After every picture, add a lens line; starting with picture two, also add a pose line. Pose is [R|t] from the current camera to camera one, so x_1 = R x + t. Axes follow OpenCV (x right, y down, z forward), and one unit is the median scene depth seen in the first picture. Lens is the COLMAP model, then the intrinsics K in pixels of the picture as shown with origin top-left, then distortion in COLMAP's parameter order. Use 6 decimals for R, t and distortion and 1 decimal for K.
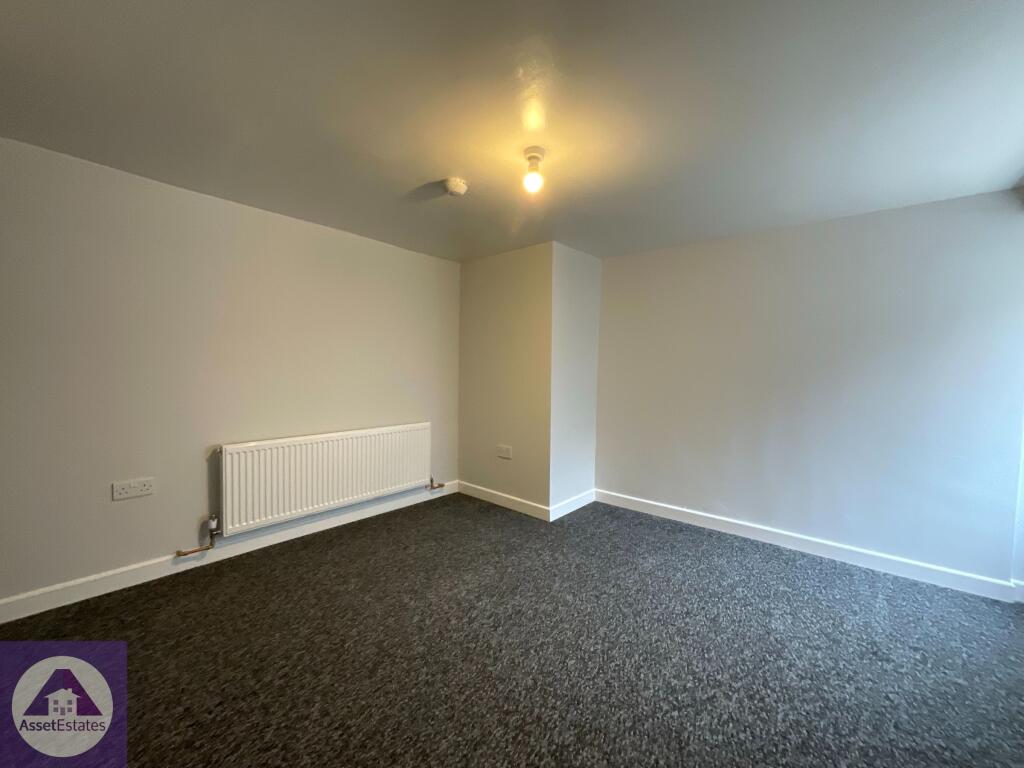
lens RADIAL K [[415.1, 0, 509.2], [0, 415.1, 378.3], [0, 0, 1]] dist [-0.000397, 0.000646]
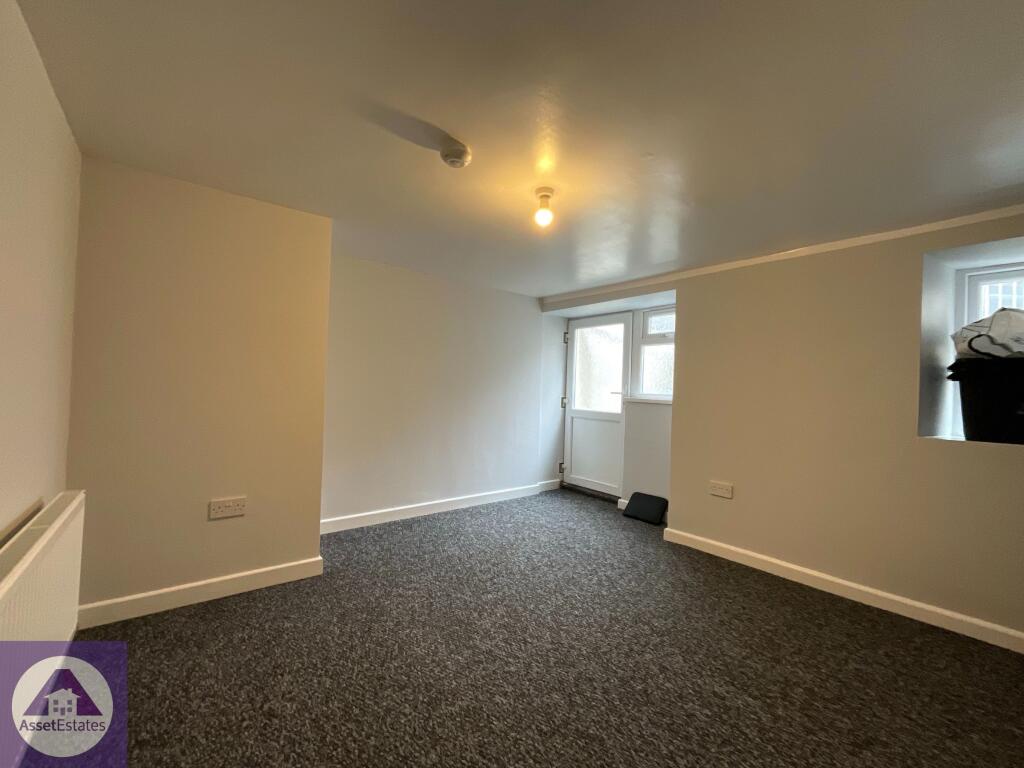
lens RADIAL K [[415.1, 0, 509.5], [0, 415.1, 384.5], [0, 0, 1]] dist [-0.000397, 0.000646]
pose [[0.178704, 0.001657, 0.983901, -0.881703], [-0.001698, 0.999998, -0.001376, -0.015225], [-0.983901, -0.001425, 0.178707, 0.745246]]
